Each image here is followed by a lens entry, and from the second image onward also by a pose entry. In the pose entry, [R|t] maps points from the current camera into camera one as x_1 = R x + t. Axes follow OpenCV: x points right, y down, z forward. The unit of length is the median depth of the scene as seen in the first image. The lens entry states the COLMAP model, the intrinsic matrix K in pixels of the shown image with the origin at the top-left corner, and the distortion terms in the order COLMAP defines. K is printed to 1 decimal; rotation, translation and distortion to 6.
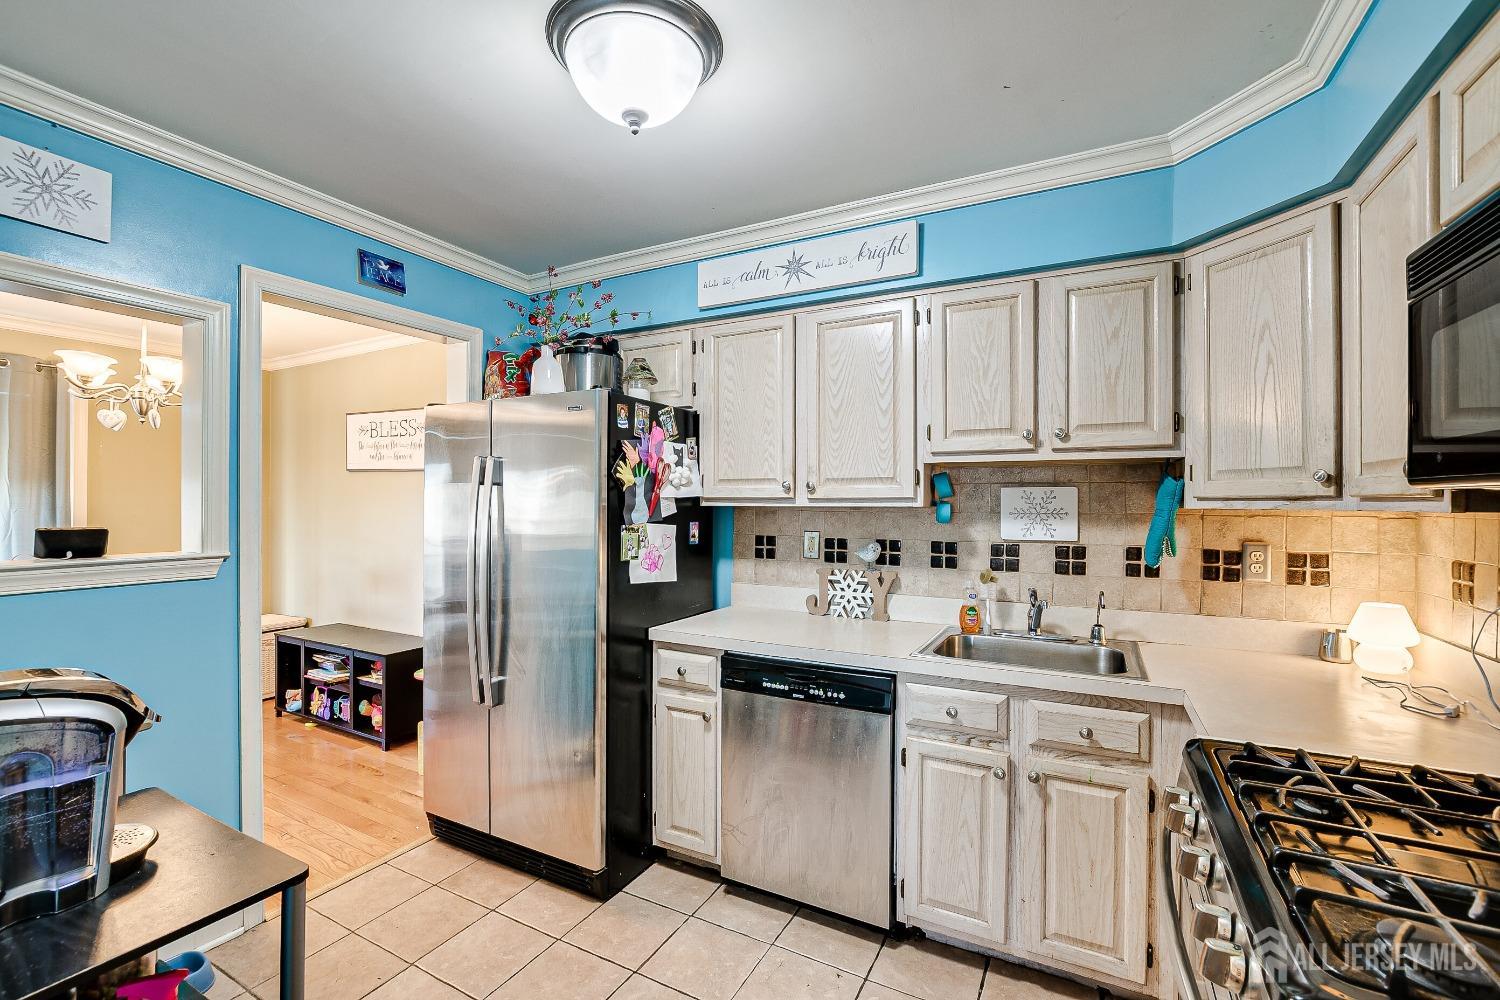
lens RADIAL K [[656.5, 0, 739.4], [0, 656.5, 503.2], [0, 0, 1]] dist [-0.025576, 0.005290]
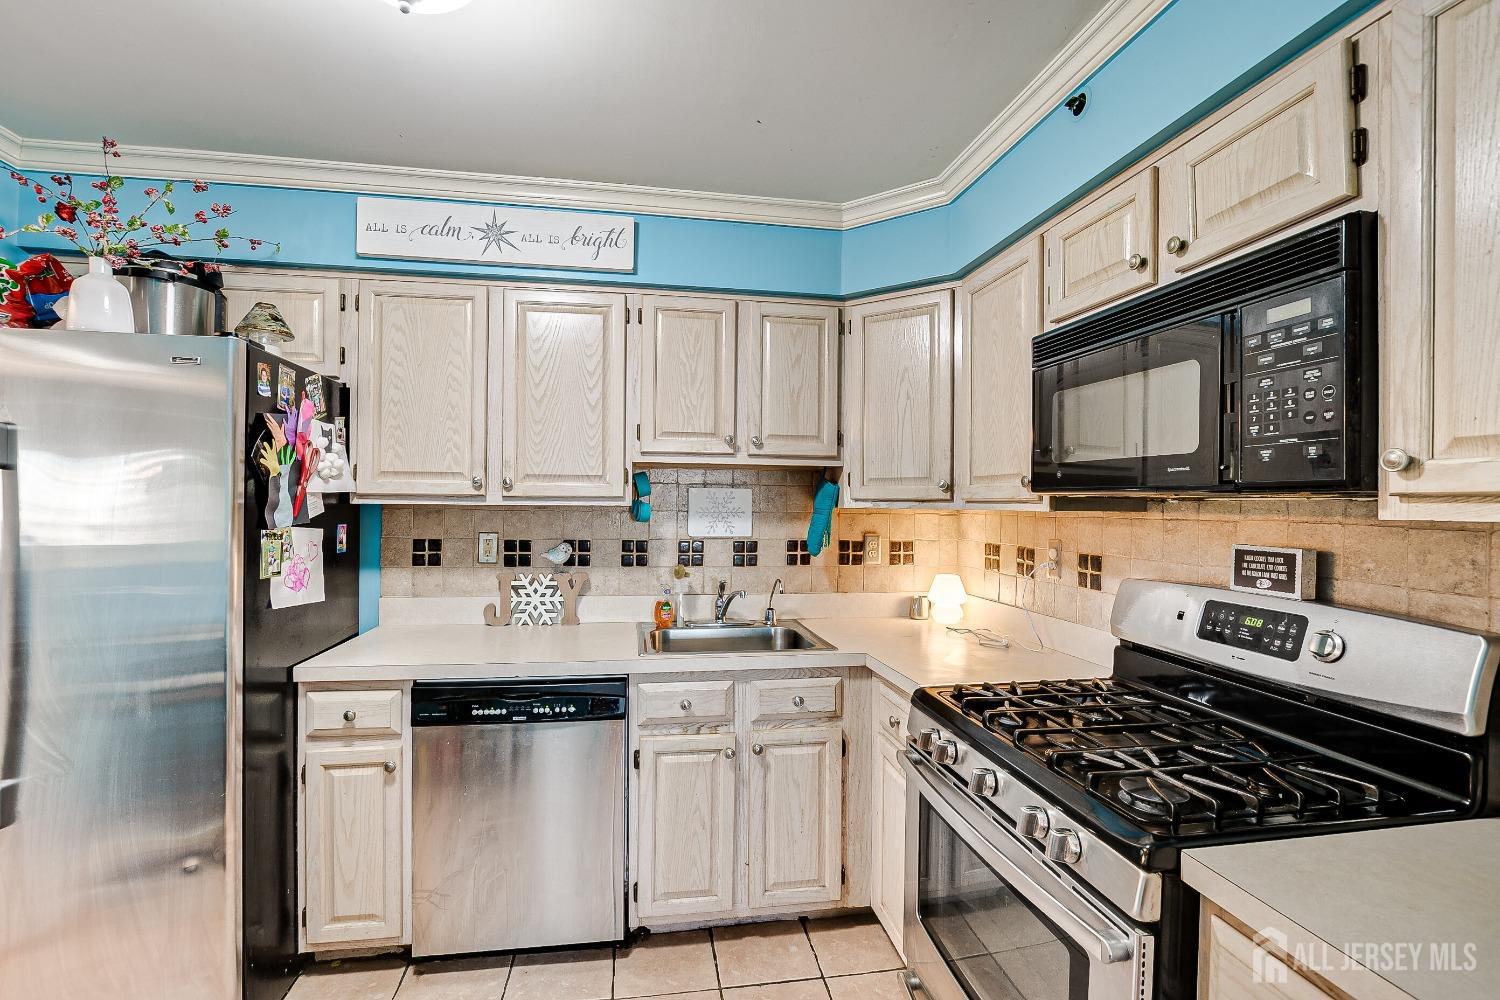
lens RADIAL K [[656.5, 0, 739.4], [0, 656.5, 503.0], [0, 0, 1]] dist [-0.025576, 0.005290]
pose [[0.789219, 0.005590, 0.614086, -0.211389], [-0.006975, 0.999976, -0.000139, 0.000047], [-0.614072, -0.004173, 0.789239, 0.113696]]
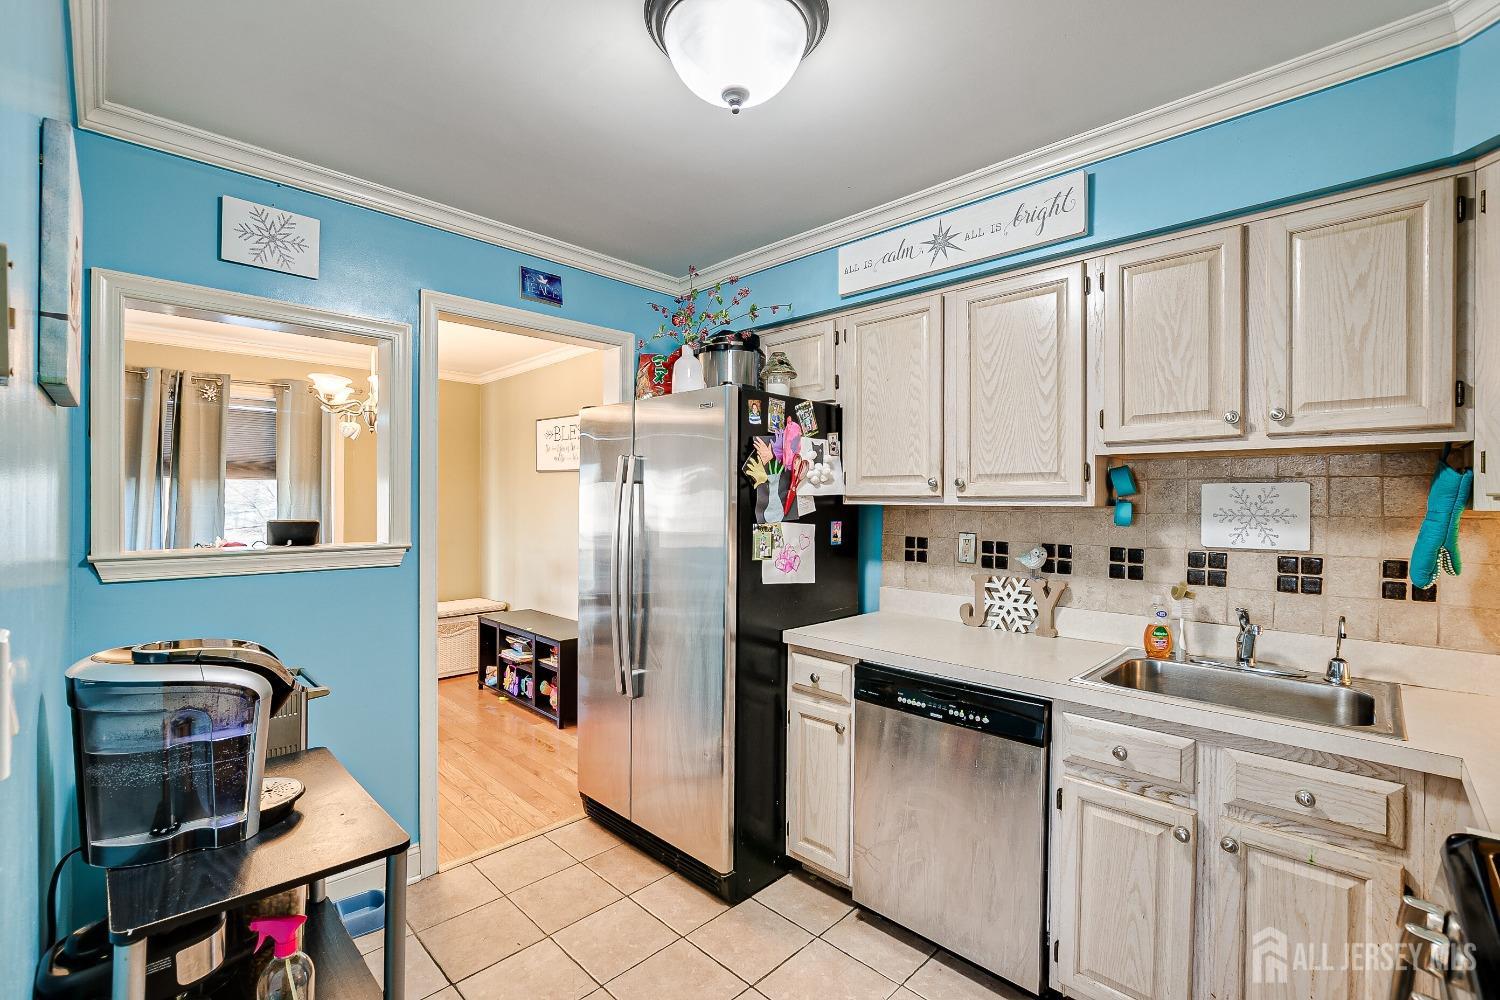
lens RADIAL K [[656.5, 0, 739.2], [0, 656.5, 503.6], [0, 0, 1]] dist [-0.025576, 0.005290]
pose [[0.959837, 0.003818, -0.280531, 0.077798], [-0.003318, 0.999992, 0.002255, 0.001309], [0.280537, -0.001234, 0.959842, 0.058749]]
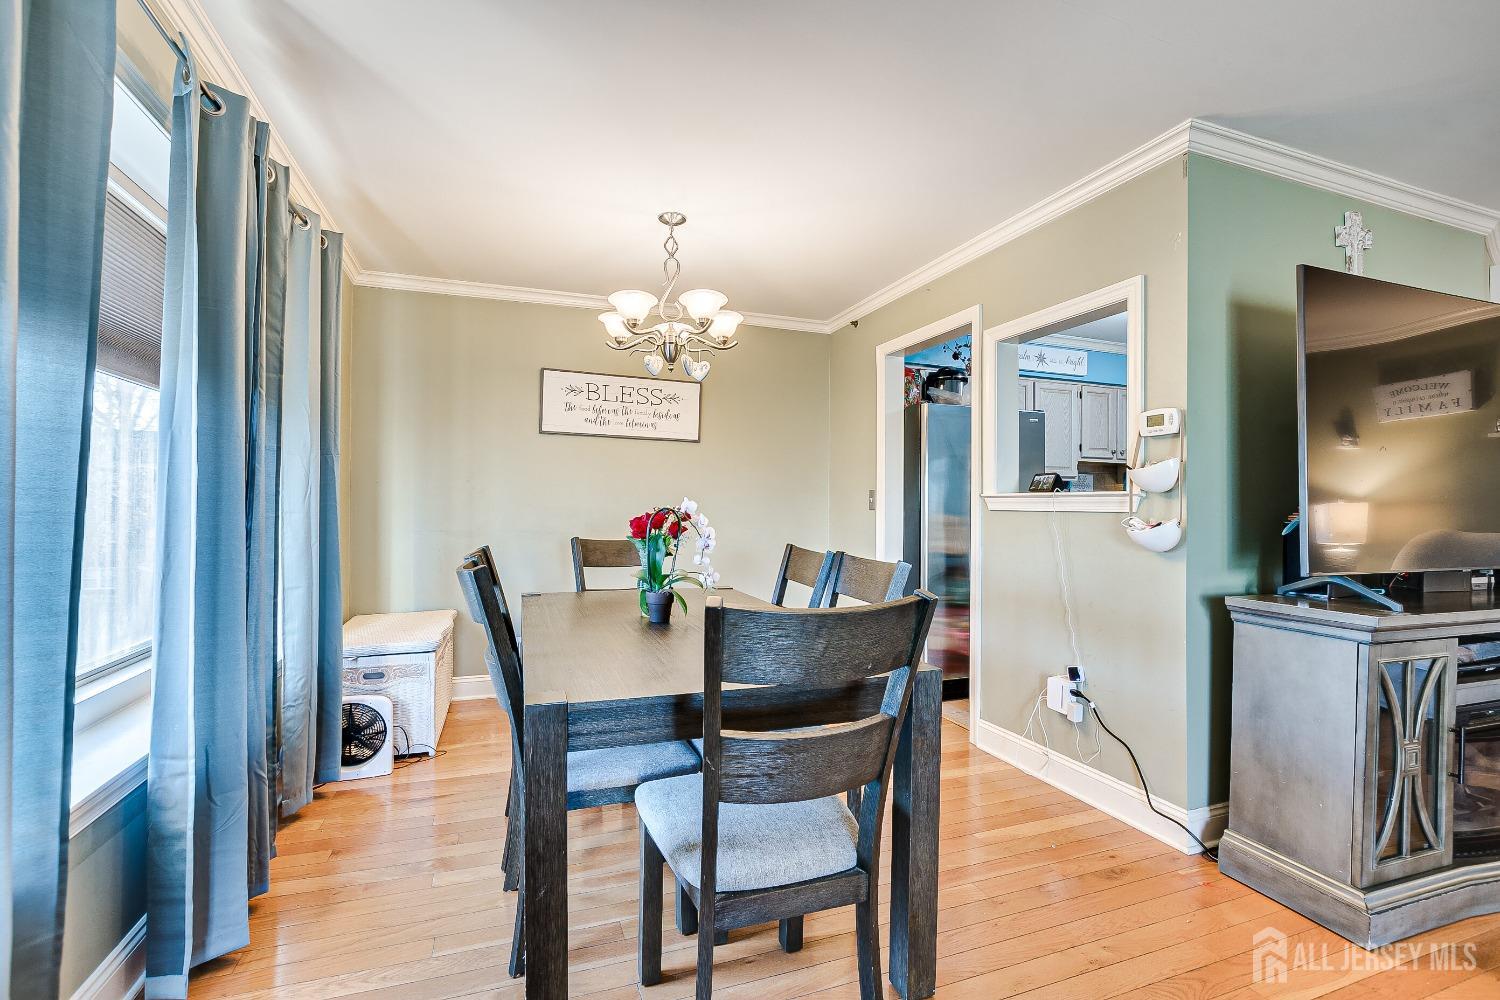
lens RADIAL K [[656.5, 0, 743.4], [0, 656.5, 500.3], [0, 0, 1]] dist [-0.025576, 0.005290]
pose [[0.670501, 0.008856, 0.741856, -2.174123], [-0.008345, 0.999956, -0.004395, 0.093076], [-0.741862, -0.003244, 0.670545, 0.375945]]
